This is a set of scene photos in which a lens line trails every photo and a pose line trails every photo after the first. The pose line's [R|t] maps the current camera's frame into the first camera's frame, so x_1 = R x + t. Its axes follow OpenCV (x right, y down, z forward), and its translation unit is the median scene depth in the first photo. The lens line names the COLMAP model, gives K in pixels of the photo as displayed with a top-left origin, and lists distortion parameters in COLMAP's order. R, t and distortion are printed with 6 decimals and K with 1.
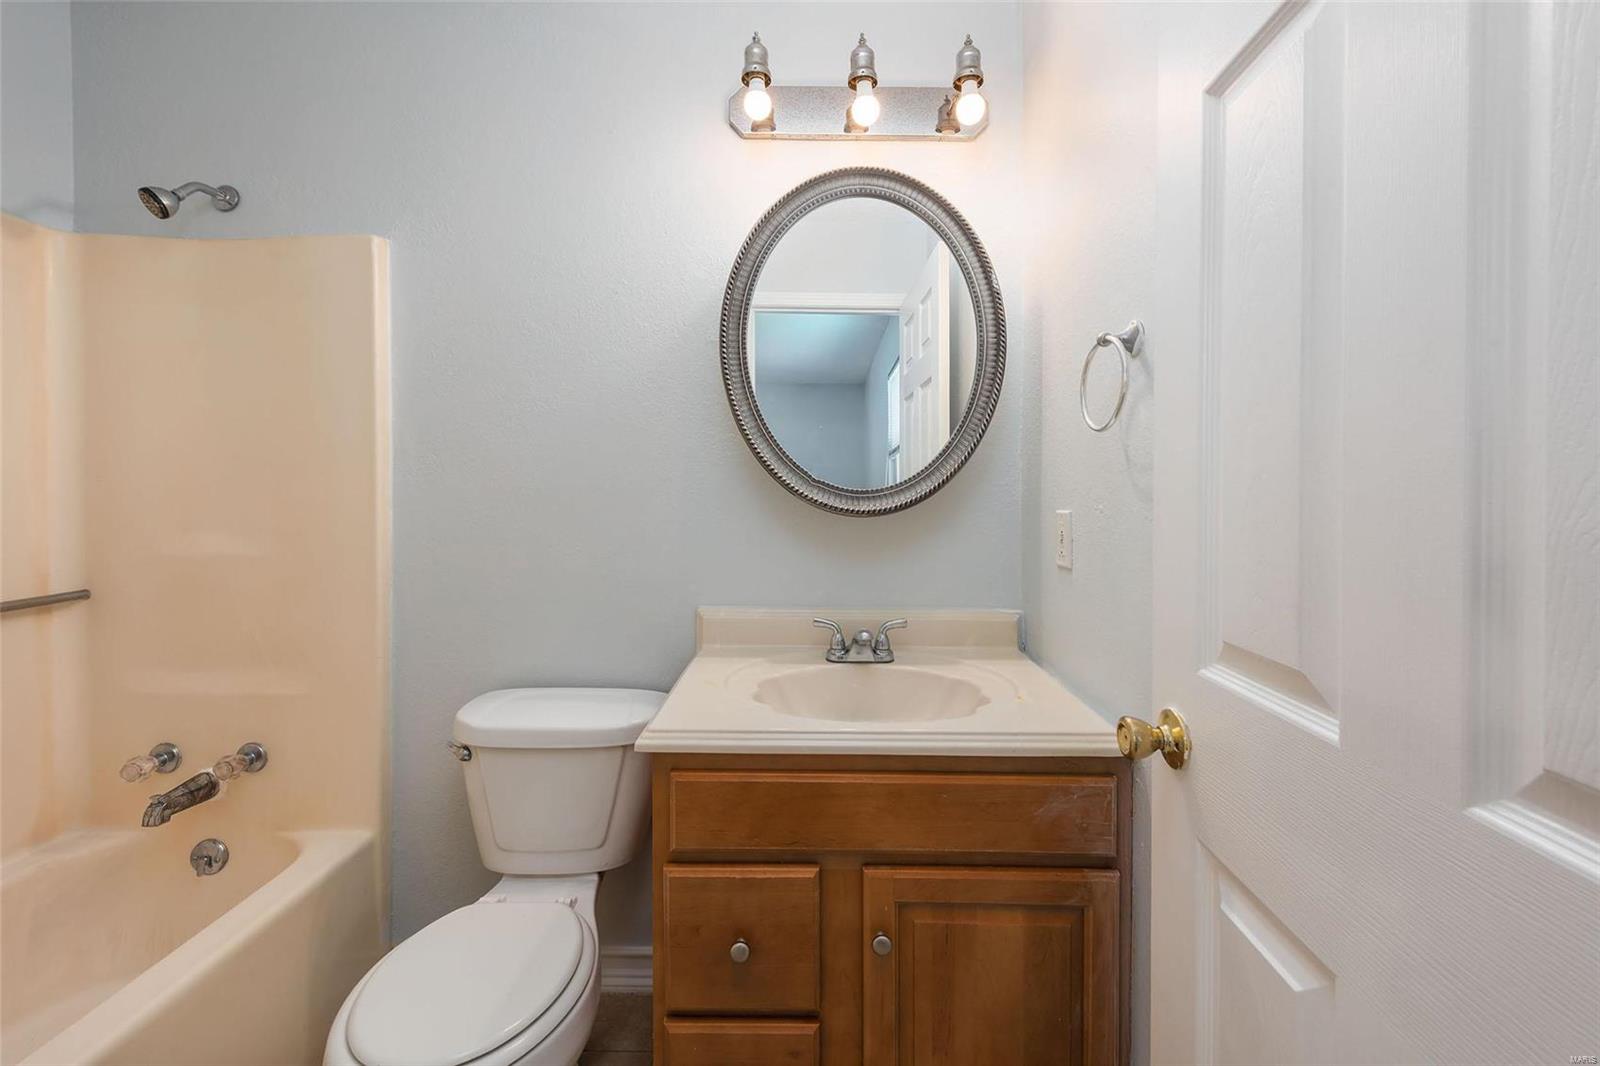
lens RADIAL K [[653.5, 0, 802.0], [0, 653.5, 505.2], [0, 0, 1]] dist [0.001090, 0.000150]
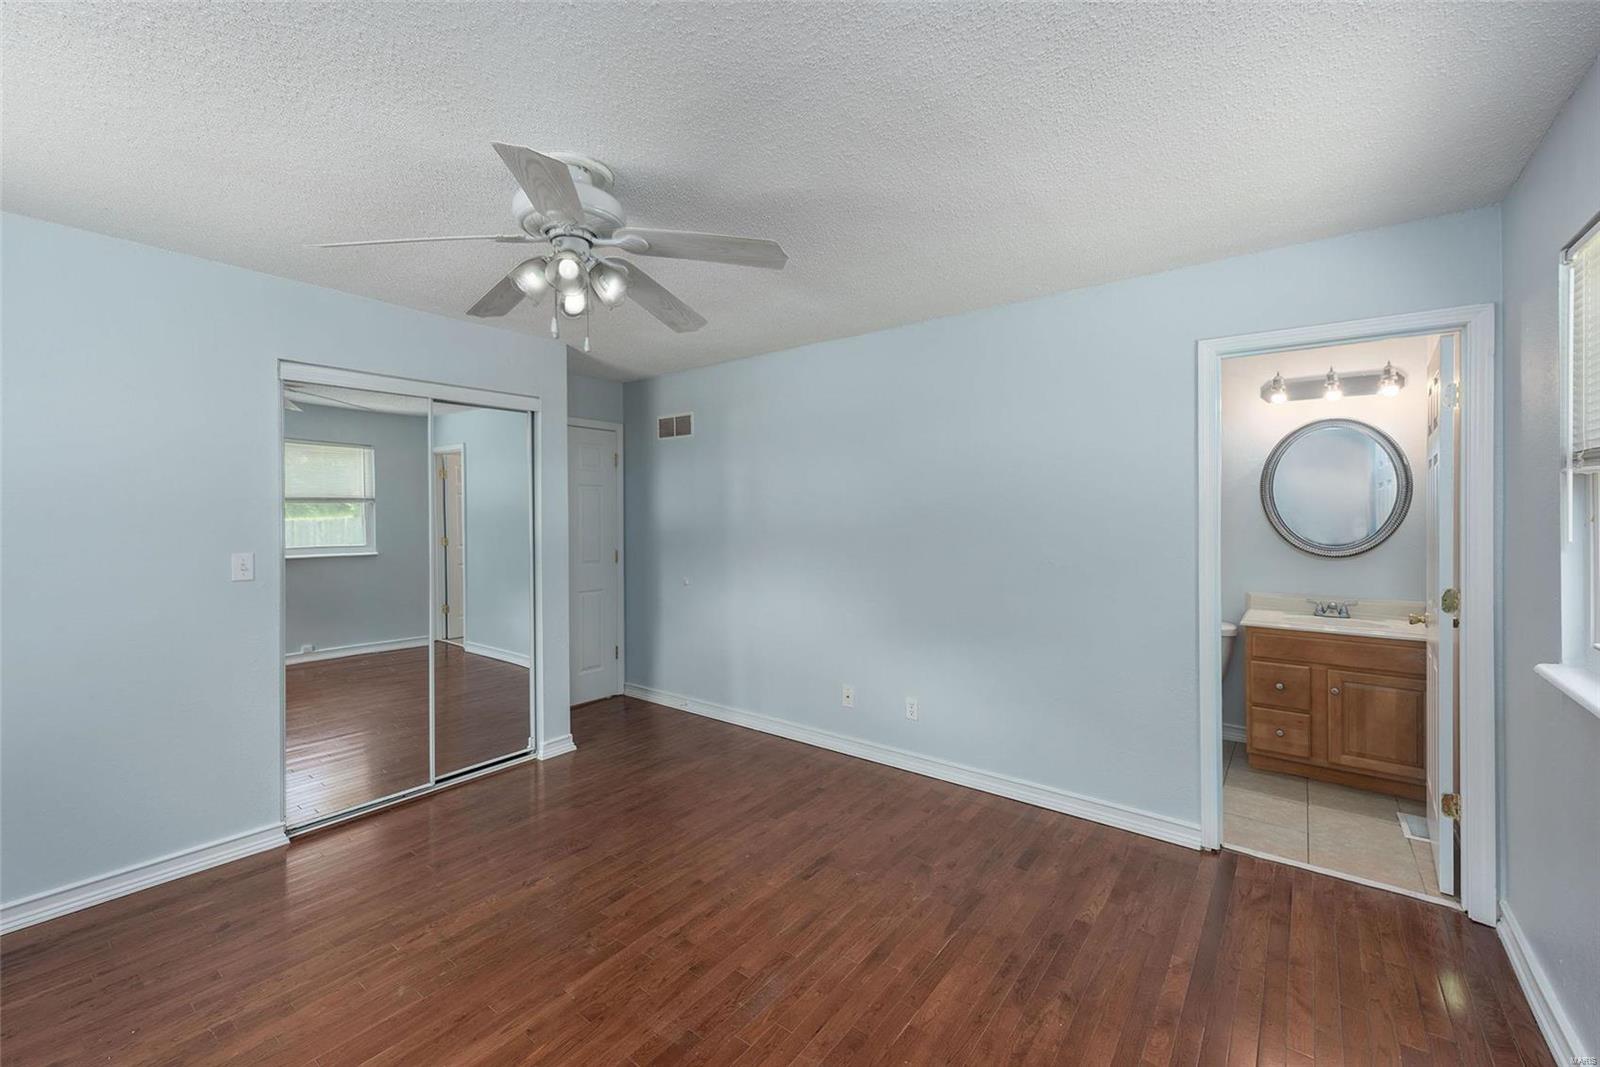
lens RADIAL K [[652.7, 0, 777.5], [0, 652.7, 525.3], [0, 0, 1]] dist [0.000815, 0.000139]
pose [[0.786569, -0.003486, -0.617493, -0.046947], [-0.004196, 0.999931, -0.010990, -0.098252], [0.617488, 0.011235, 0.786500, -3.175119]]
